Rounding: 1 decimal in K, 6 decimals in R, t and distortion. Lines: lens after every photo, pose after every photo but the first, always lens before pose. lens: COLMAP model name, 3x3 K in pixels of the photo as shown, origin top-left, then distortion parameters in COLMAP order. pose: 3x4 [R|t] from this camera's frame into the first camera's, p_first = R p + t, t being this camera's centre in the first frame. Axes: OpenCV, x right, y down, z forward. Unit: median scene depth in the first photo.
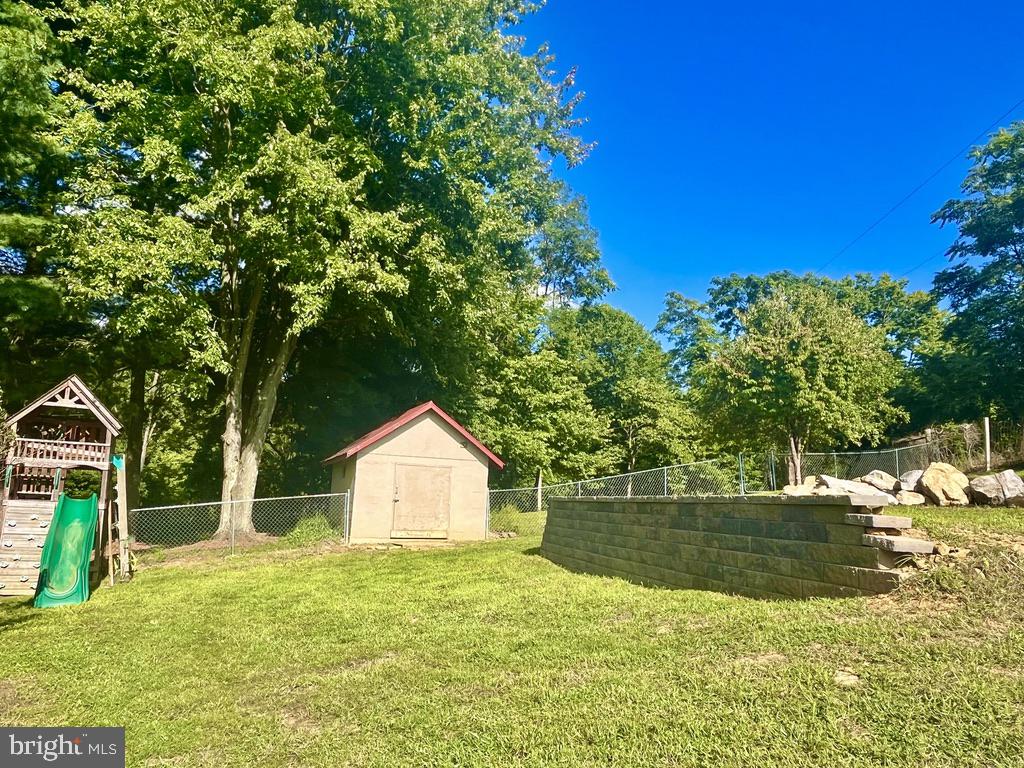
lens RADIAL K [[769.3, 0, 511.9], [0, 769.3, 401.9], [0, 0, 1]] dist [0.000021, -0.001839]
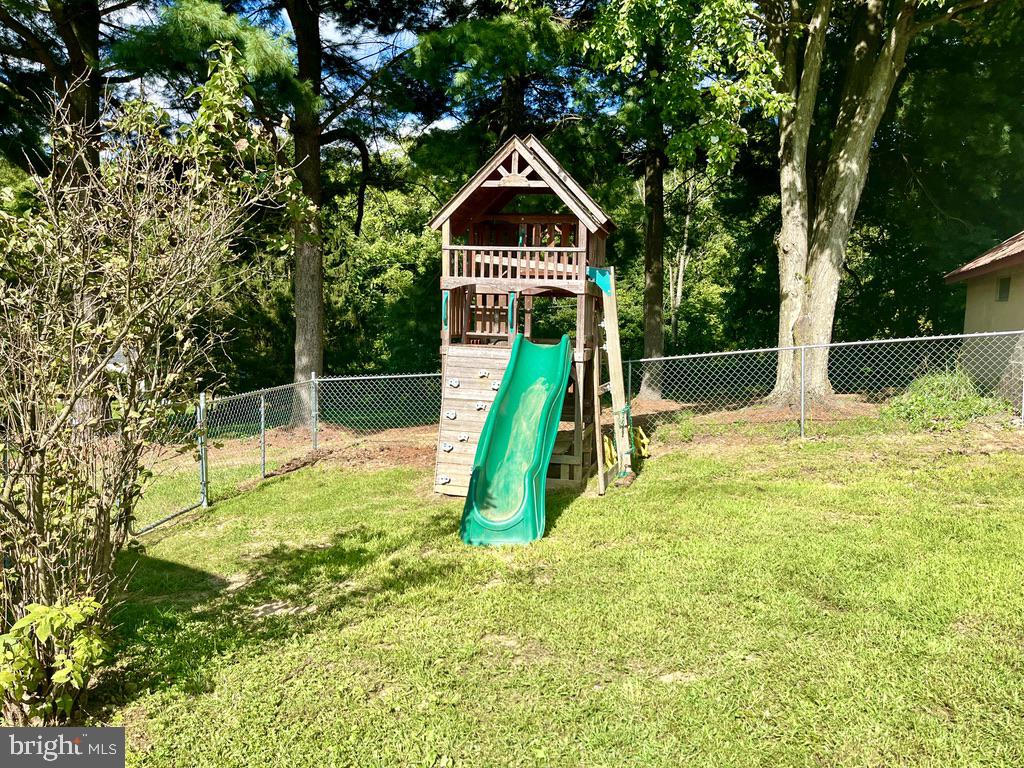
lens RADIAL K [[788.5, 0, 512.0], [0, 788.5, 384.0], [0, 0, 1]] dist [0.003145, 0.000746]
pose [[0.781971, 0.032381, -0.622473, -0.198958], [0.082679, 0.984437, 0.155074, 0.058770], [0.617807, -0.172729, 0.767124, 0.499985]]
